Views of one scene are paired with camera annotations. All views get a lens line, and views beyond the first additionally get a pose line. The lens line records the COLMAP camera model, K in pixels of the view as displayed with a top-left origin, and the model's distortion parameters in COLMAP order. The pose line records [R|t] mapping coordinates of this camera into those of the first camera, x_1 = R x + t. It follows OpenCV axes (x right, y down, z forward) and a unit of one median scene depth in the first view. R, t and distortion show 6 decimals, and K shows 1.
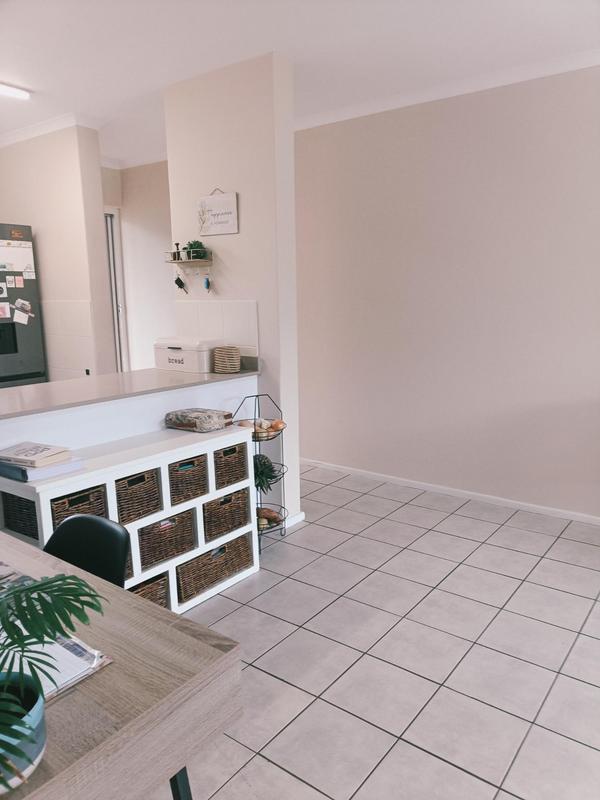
lens RADIAL K [[592.2, 0, 301.7], [0, 592.2, 404.0], [0, 0, 1]] dist [0.024582, -0.004311]
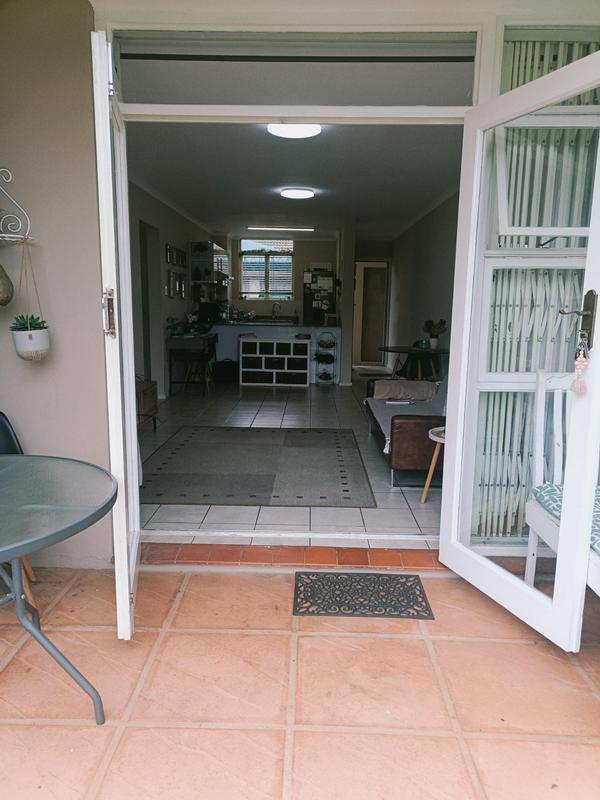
lens RADIAL K [[592.2, 0, 301.7], [0, 592.2, 404.0], [0, 0, 1]] dist [0.024582, -0.004311]
pose [[0.595055, 0.157682, -0.788065, 2.158548], [-0.173815, 0.982607, 0.065362, 0.159835], [0.784664, 0.098084, 0.612113, -0.829549]]
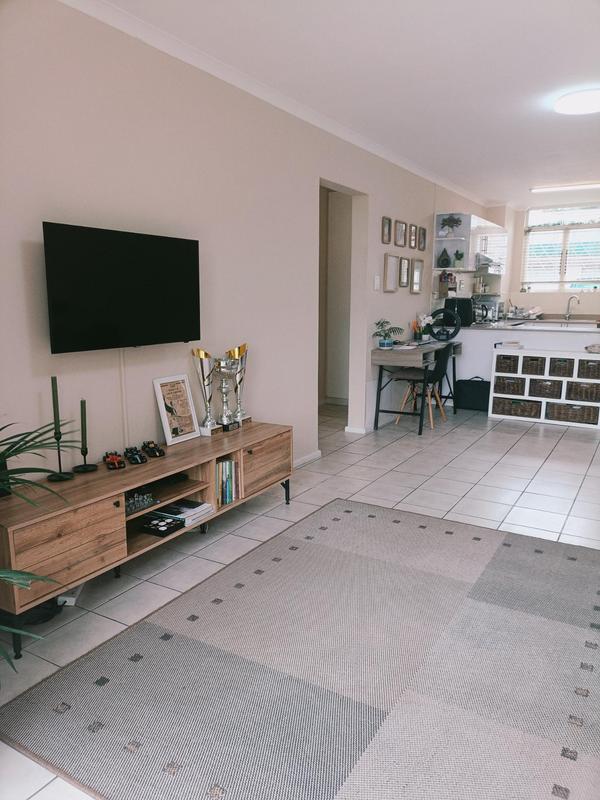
lens RADIAL K [[592.2, 0, 301.7], [0, 592.2, 404.0], [0, 0, 1]] dist [0.024582, -0.004311]
pose [[0.117238, 0.196149, -0.973540, 1.567478], [-0.189559, 0.966697, 0.171943, 0.046434], [0.974845, 0.164385, 0.150515, -0.242317]]
